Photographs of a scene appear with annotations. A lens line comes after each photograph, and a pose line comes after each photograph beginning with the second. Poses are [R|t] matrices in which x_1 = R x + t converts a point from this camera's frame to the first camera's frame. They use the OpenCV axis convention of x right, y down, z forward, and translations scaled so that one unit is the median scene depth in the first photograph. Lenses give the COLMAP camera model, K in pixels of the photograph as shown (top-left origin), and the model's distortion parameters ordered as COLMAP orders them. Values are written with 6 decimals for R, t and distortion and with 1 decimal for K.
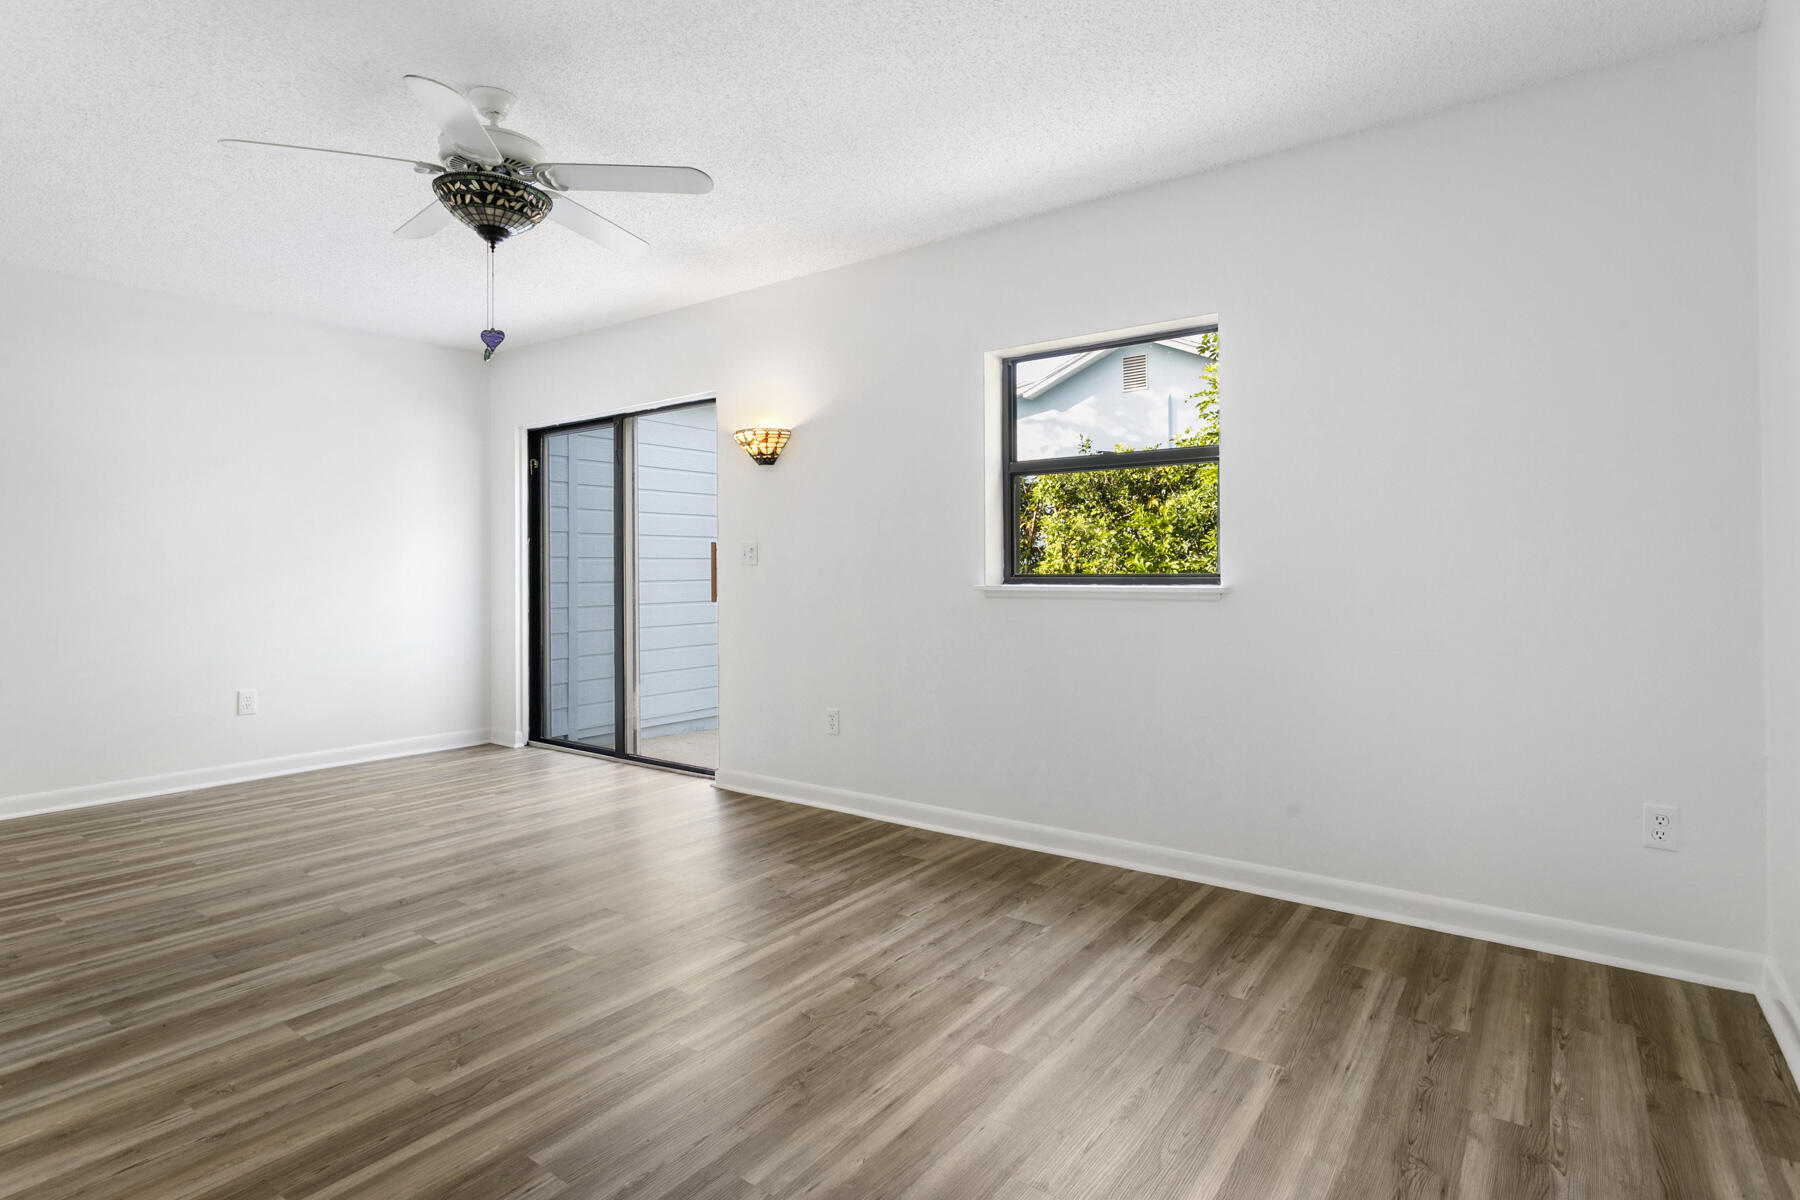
lens RADIAL K [[928.9, 0, 840.6], [0, 928.9, 559.0], [0, 0, 1]] dist [-0.000732, -0.000276]
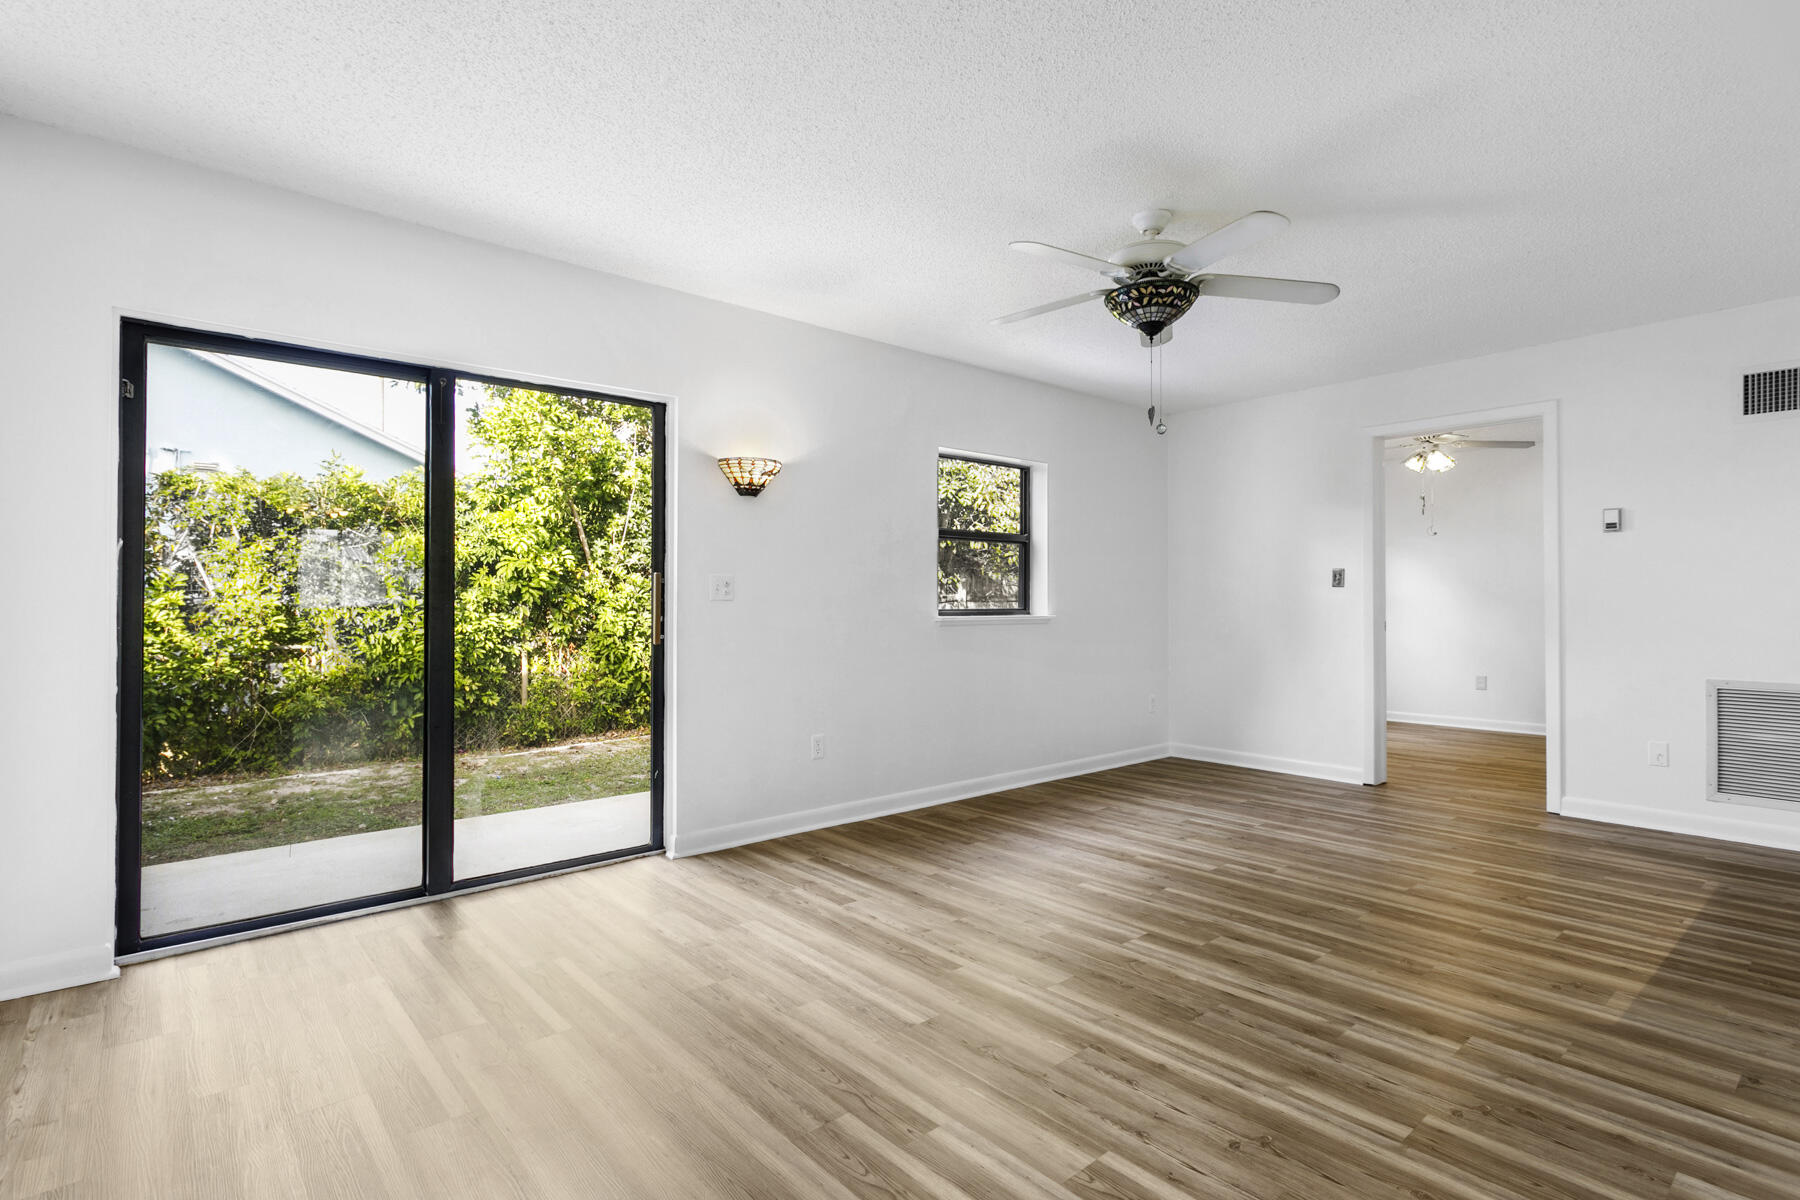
lens RADIAL K [[897.6, 0, 927.0], [0, 897.6, 596.1], [0, 0, 1]] dist [-0.000084, 0.000456]
pose [[0.163060, 0.015241, 0.986498, -1.404308], [-0.007860, 0.999869, -0.014149, 0.020212], [-0.986585, -0.005447, 0.163158, 0.979560]]
